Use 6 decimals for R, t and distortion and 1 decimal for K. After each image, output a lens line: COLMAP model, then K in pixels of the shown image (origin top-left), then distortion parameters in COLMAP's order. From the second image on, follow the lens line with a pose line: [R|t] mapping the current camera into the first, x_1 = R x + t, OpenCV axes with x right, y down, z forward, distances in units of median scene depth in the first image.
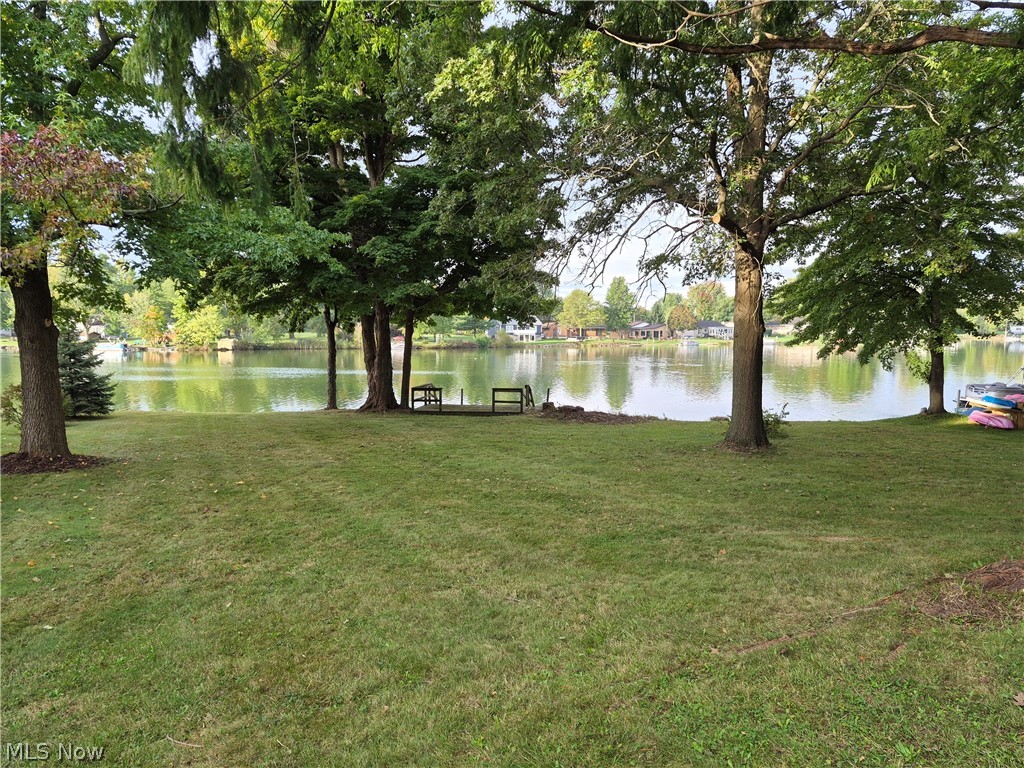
lens RADIAL K [[686.5, 0, 512.0], [0, 686.5, 384.0], [0, 0, 1]] dist [0.059024, -0.031219]
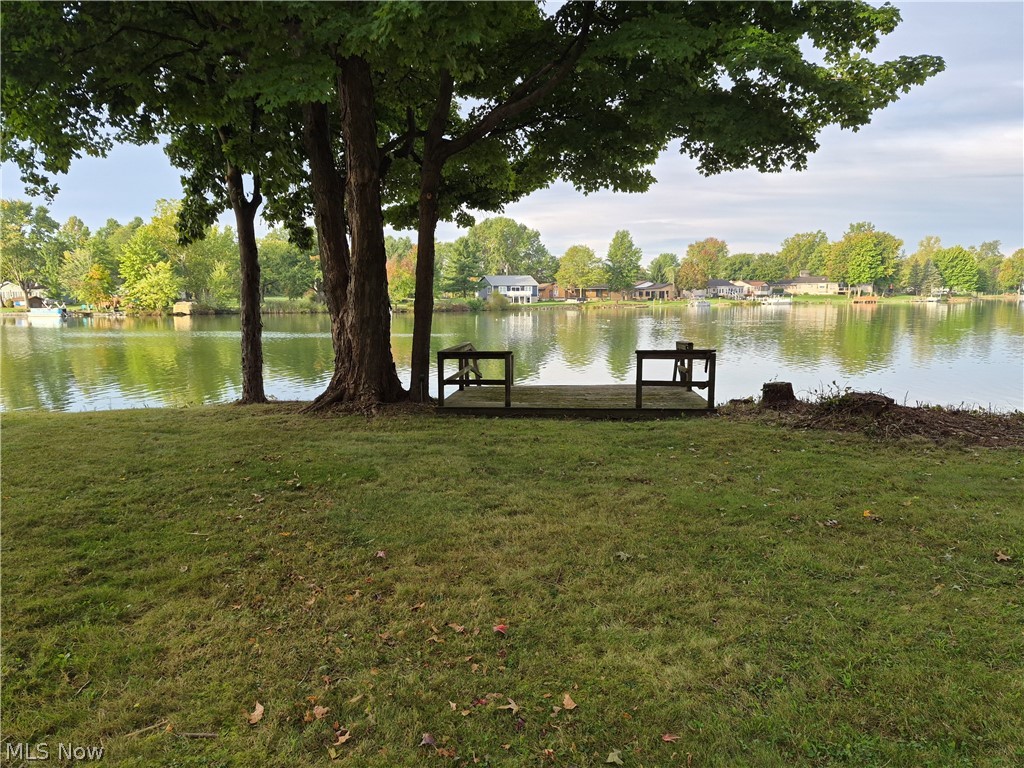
lens RADIAL K [[686.5, 0, 512.0], [0, 686.5, 384.0], [0, 0, 1]] dist [0.059024, -0.031219]
pose [[0.999597, -0.012351, 0.025567, -0.020174], [0.011117, 0.998791, 0.047886, 0.000992], [-0.026128, -0.047582, 0.998526, 0.104632]]
